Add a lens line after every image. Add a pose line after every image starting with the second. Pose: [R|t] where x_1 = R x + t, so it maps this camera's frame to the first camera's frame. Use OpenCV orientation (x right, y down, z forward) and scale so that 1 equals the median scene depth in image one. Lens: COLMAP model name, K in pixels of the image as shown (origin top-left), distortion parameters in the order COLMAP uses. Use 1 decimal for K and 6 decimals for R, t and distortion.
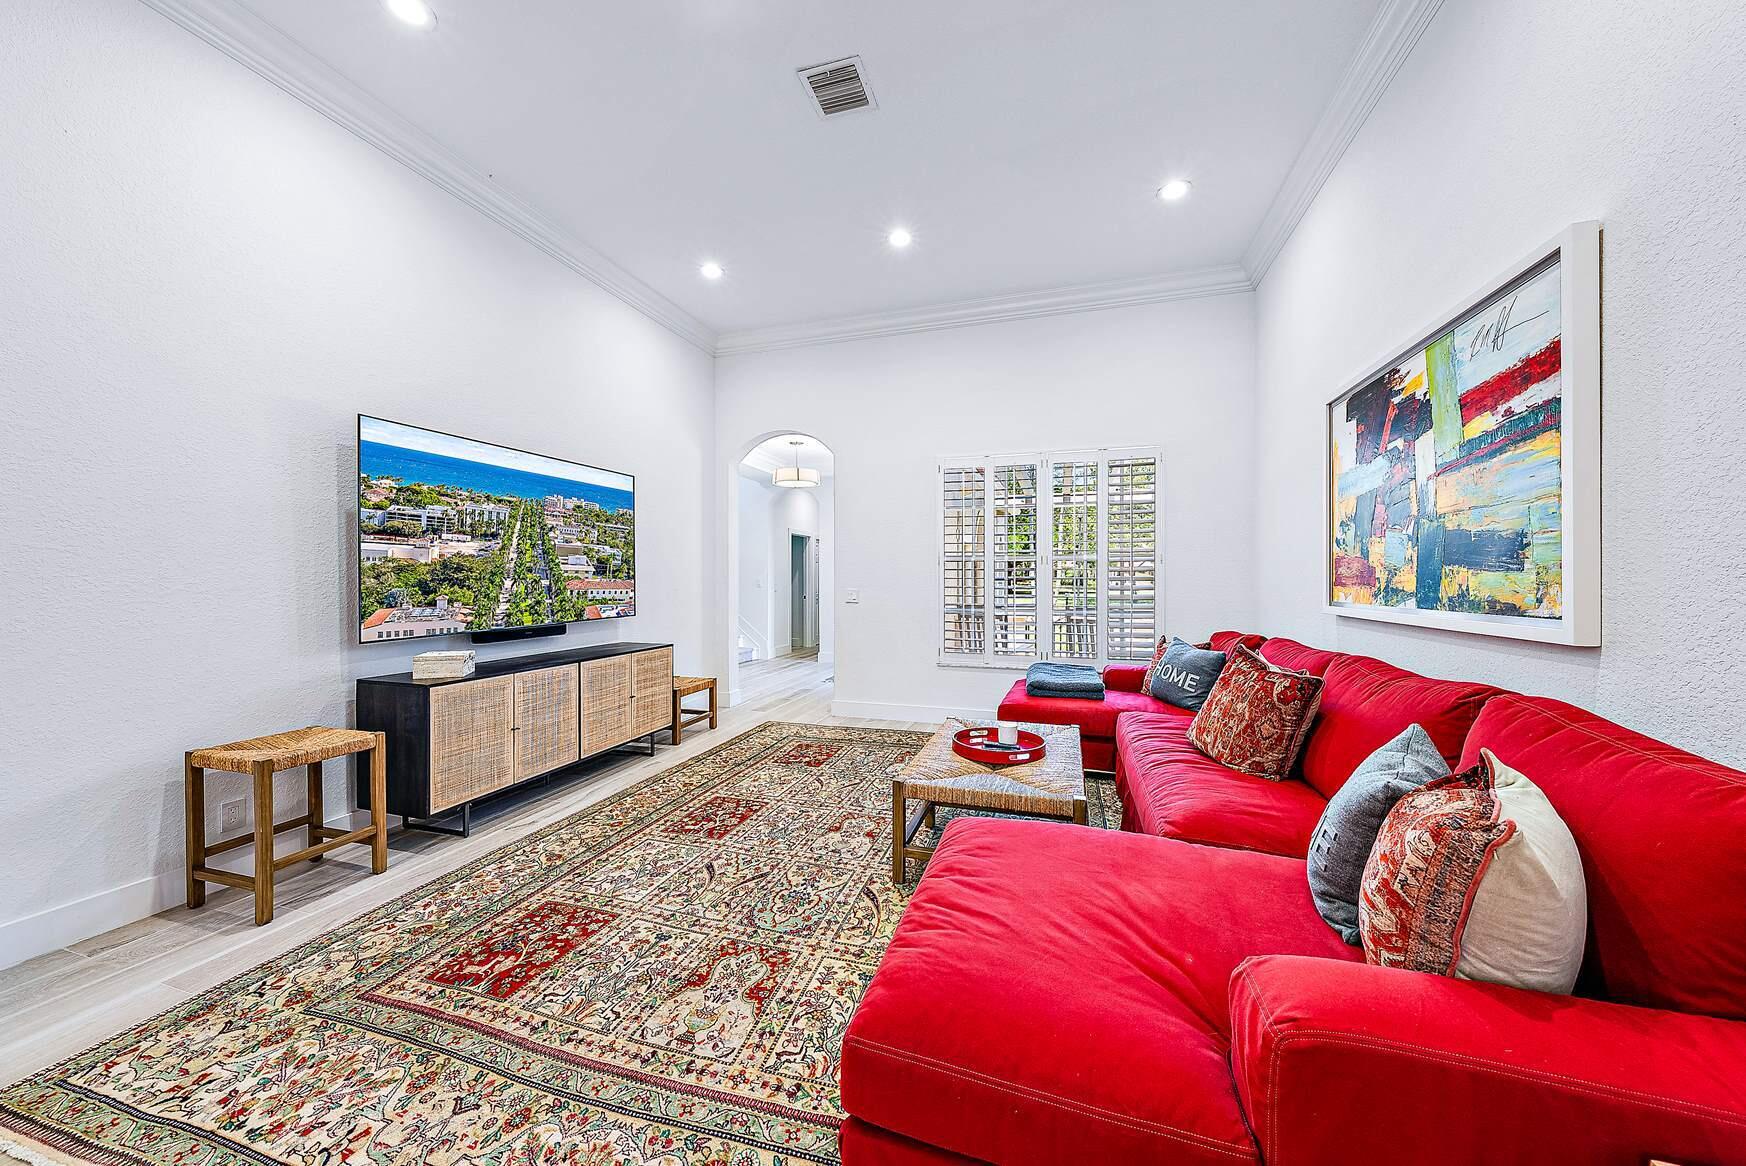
lens RADIAL K [[599.1, 0, 879.2], [0, 599.1, 579.6], [0, 0, 1]] dist [-0.000184, 0.000002]
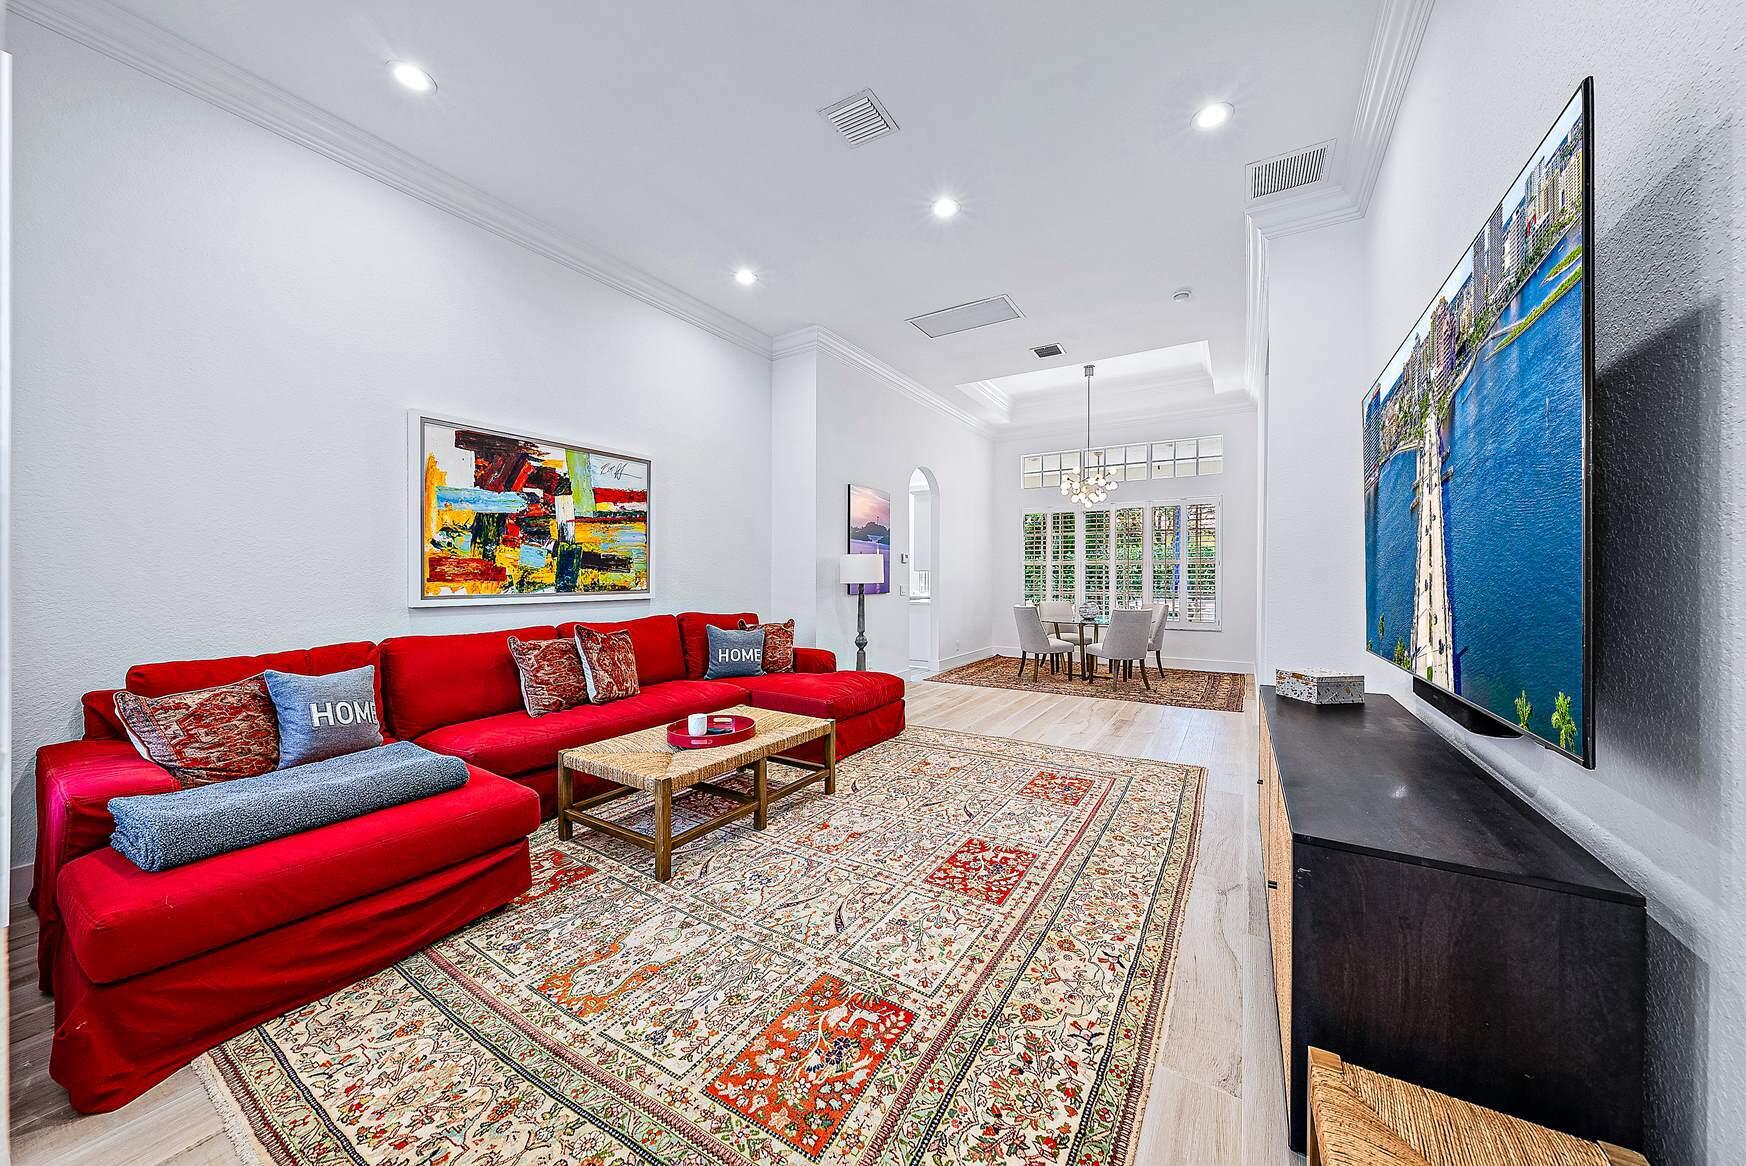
lens RADIAL K [[599.1, 0, 875.0], [0, 599.1, 579.6], [0, 0, 1]] dist [-0.000184, 0.000002]
pose [[-0.968134, -0.004904, 0.250386, -0.356865], [-0.002718, 0.999955, 0.009075, -0.007159], [-0.250419, 0.008106, -0.968104, 1.989265]]
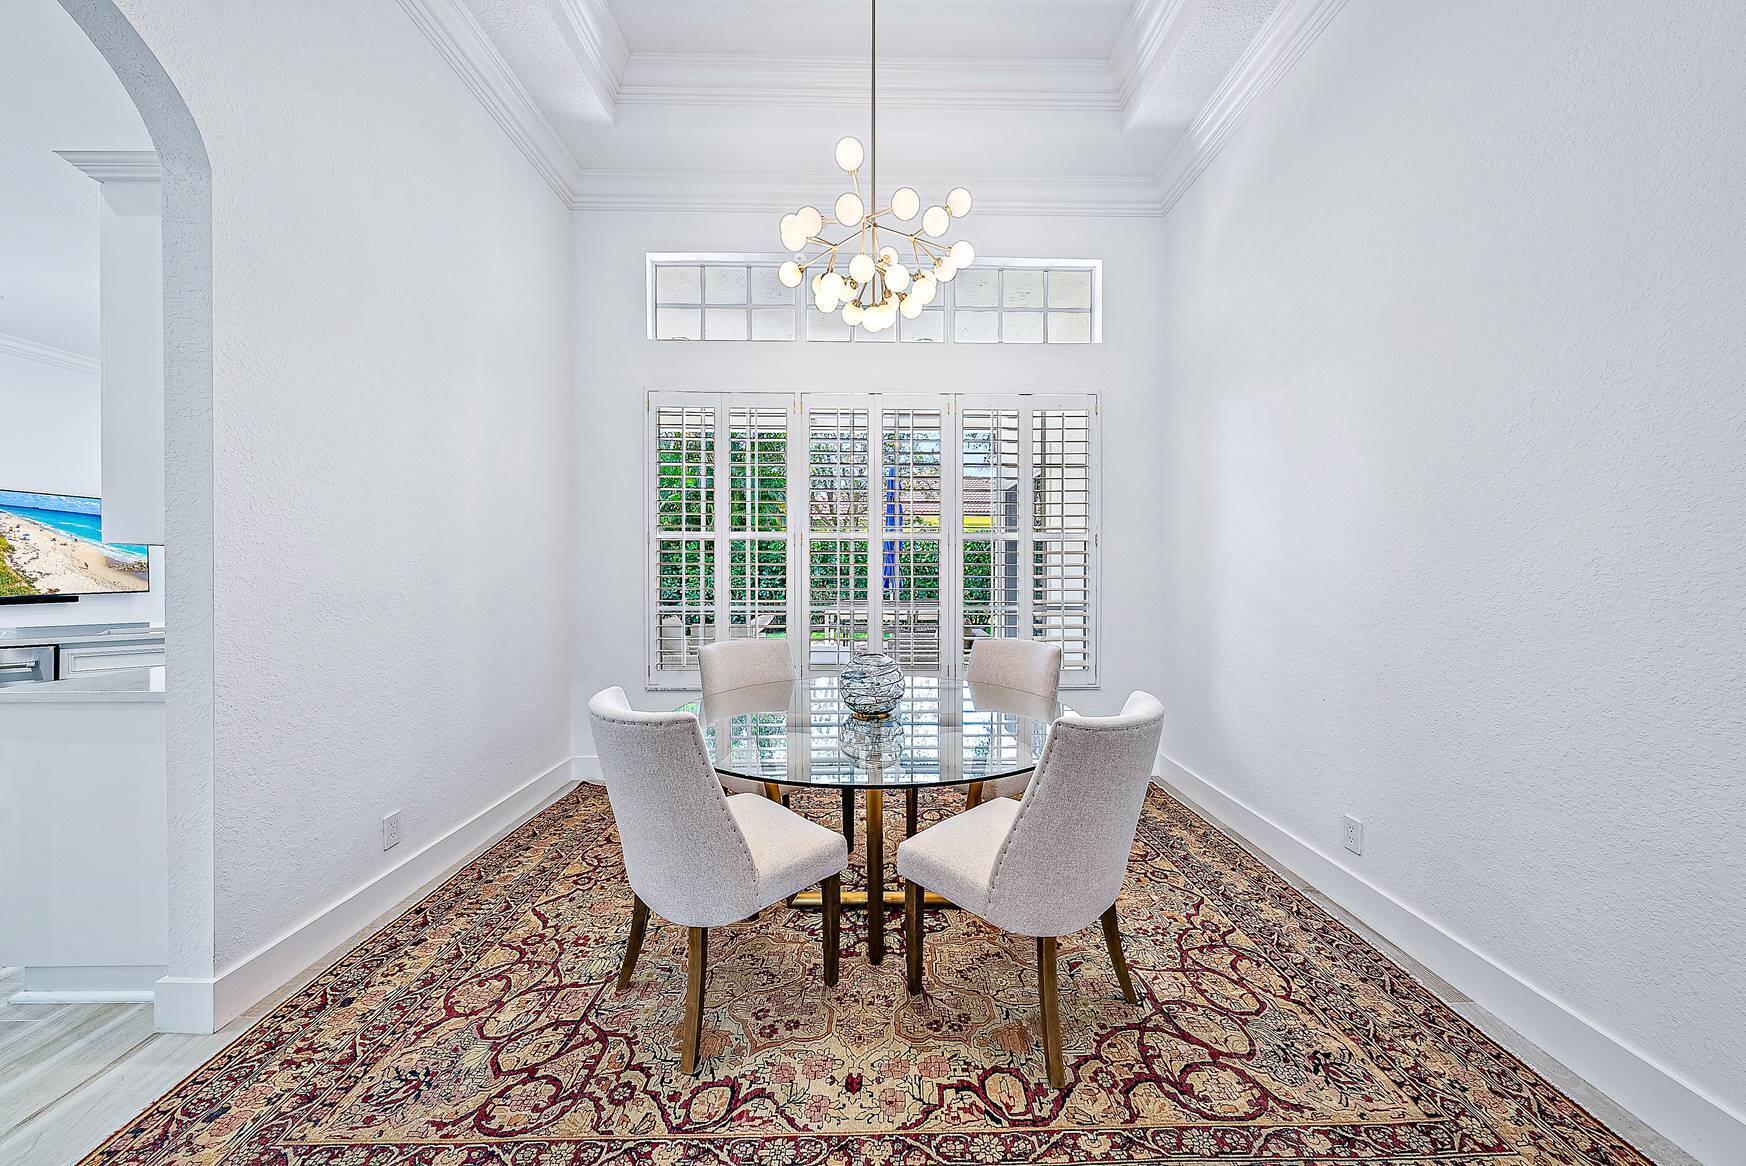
lens RADIAL K [[599.1, 0, 875.9], [0, 599.1, 575.5], [0, 0, 1]] dist [-0.000184, 0.000002]
pose [[-0.948608, 0.003125, -0.316438, -0.358284], [-0.000688, 0.999929, 0.011937, -0.005029], [0.316452, 0.011542, -0.948538, 1.398177]]
